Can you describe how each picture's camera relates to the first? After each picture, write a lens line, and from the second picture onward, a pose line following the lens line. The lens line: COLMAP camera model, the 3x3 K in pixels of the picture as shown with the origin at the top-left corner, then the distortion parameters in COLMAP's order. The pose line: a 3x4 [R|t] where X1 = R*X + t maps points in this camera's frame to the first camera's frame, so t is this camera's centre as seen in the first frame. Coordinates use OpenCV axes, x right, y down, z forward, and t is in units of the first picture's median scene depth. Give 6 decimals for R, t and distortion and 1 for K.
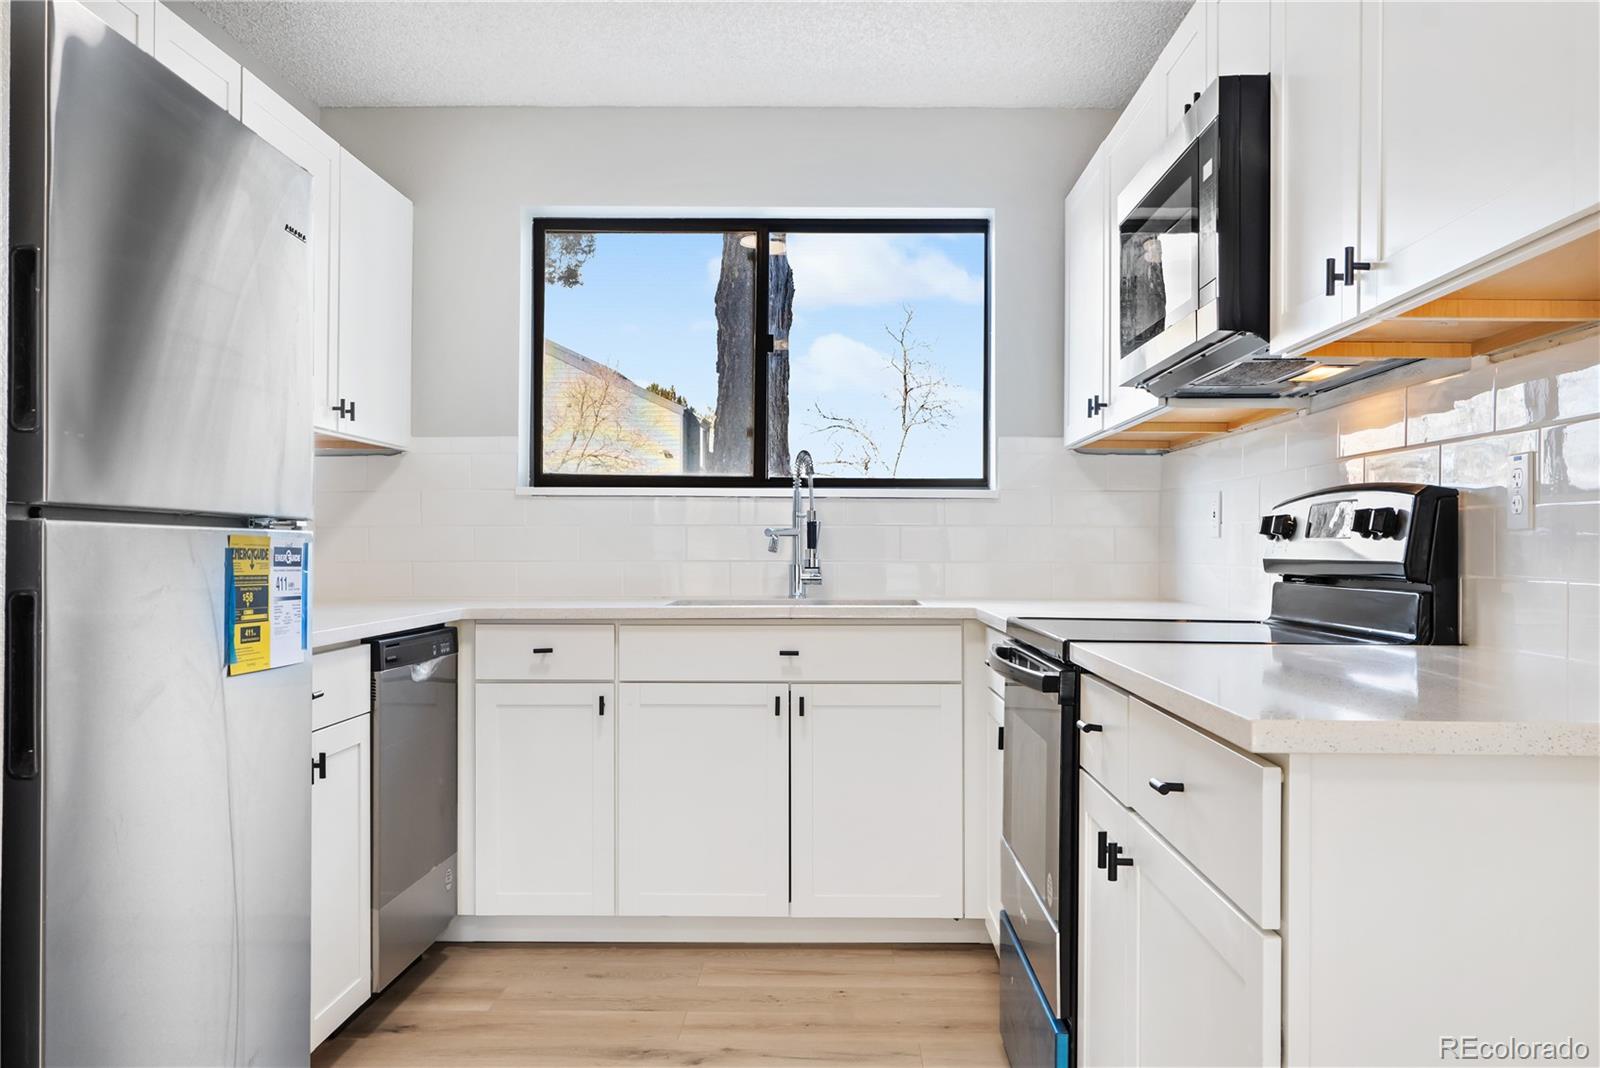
lens RADIAL K [[1360.7, 0, 799.3], [0, 1360.7, 546.6], [0, 0, 1]] dist [0.003037, 0.001437]
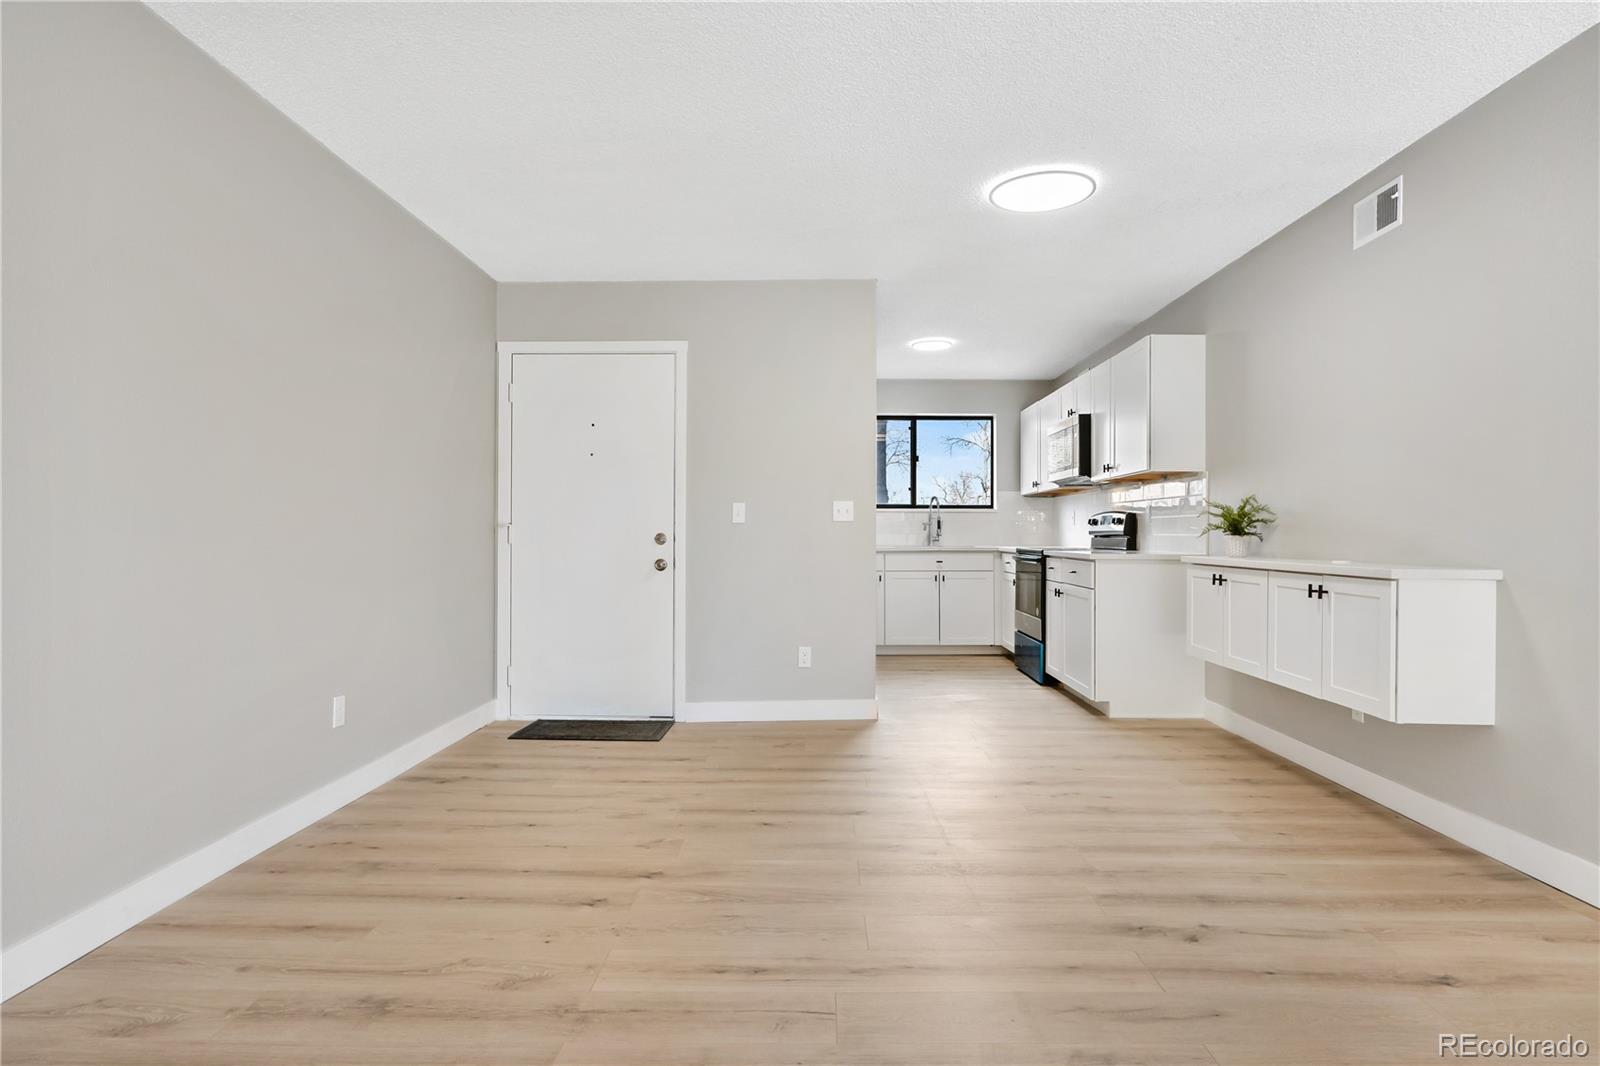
lens RADIAL K [[842.2, 0, 800.0], [0, 842.2, 533.0], [0, 0, 1]] dist [-0.002903, 0.000787]
pose [[0.999977, -0.002656, 0.006175, -0.344883], [0.002650, 0.999996, 0.001051, 0.008188], [-0.006178, -0.001035, 0.999980, -0.964749]]
